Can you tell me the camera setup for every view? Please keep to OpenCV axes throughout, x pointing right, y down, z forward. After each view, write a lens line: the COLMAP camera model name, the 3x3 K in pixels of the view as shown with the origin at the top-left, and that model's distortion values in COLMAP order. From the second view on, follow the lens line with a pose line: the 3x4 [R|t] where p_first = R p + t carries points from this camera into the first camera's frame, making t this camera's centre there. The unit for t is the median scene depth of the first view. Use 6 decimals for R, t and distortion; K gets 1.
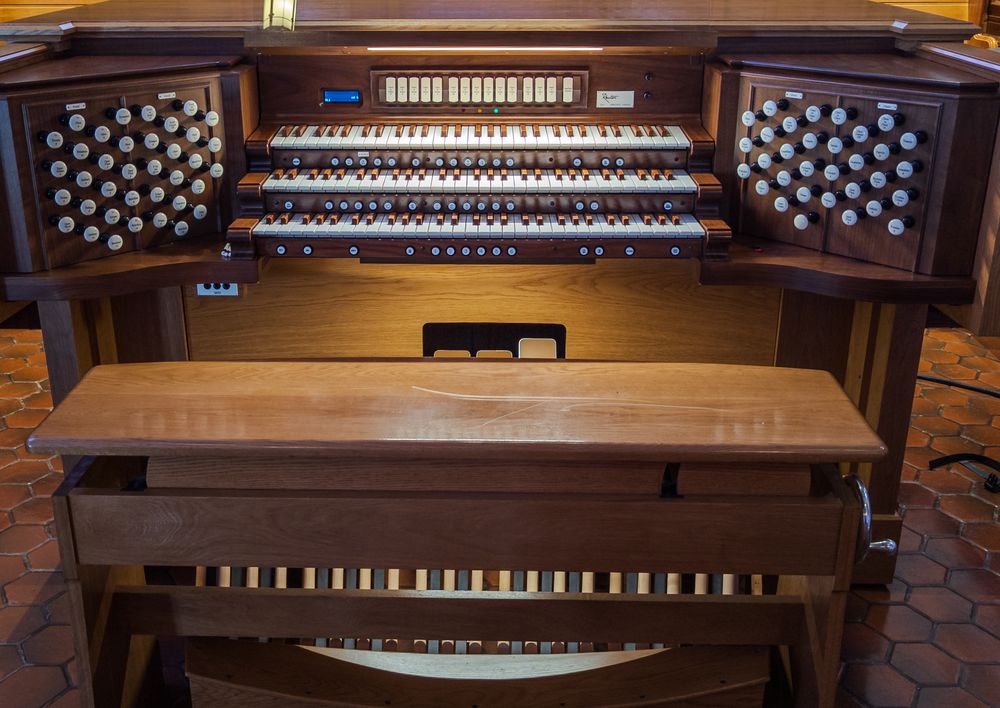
lens RADIAL K [[1098.1, 0, 500.0], [0, 1098.1, 354.0], [0, 0, 1]] dist [-0.003624, -0.004491]
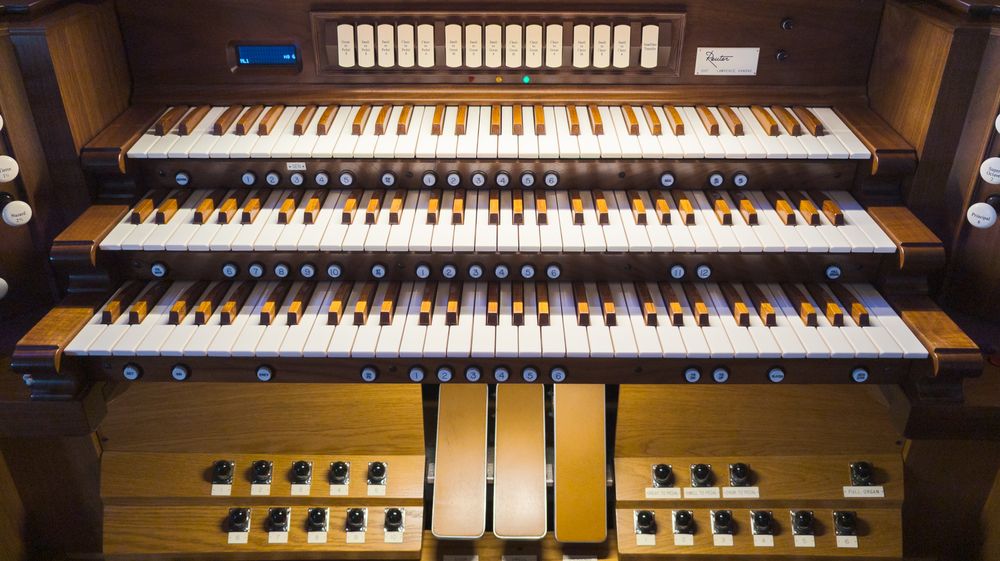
lens RADIAL K [[801.1, 0, 518.2], [0, 801.1, 281.3], [0, 0, 1]] dist [-0.034694, 0.003346]
pose [[0.999994, 0.001244, 0.003153, -0.009270], [-0.001682, 0.989749, 0.142807, -0.177840], [-0.002943, -0.142812, 0.989746, 0.562986]]
